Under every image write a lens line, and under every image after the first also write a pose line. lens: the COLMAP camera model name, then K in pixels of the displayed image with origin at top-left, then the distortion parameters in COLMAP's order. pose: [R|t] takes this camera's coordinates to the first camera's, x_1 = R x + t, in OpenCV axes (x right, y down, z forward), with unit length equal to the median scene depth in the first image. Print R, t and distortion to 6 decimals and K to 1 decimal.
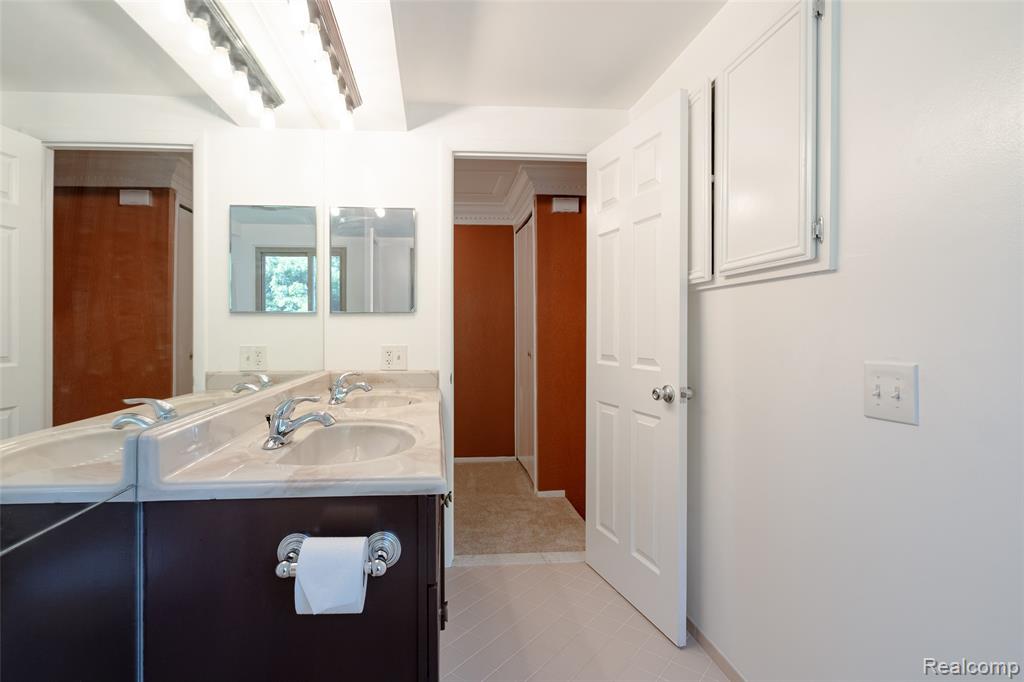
lens RADIAL K [[510.9, 0, 497.3], [0, 510.9, 332.4], [0, 0, 1]] dist [0.001290, 0.001112]
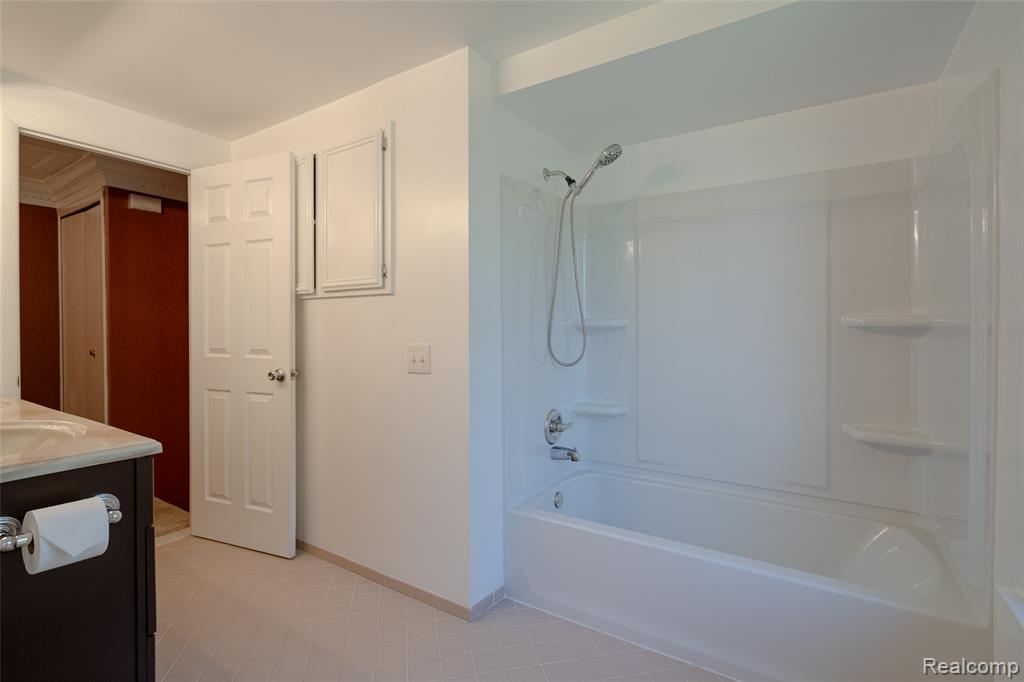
lens RADIAL K [[471.3, 0, 506.4], [0, 471.3, 338.9], [0, 0, 1]] dist [-0.003123, 0.004159]
pose [[0.620106, -0.017389, 0.784325, -0.269855], [0.003512, 0.999806, 0.019389, 0.003922], [-0.784510, -0.009269, 0.620046, -0.233942]]
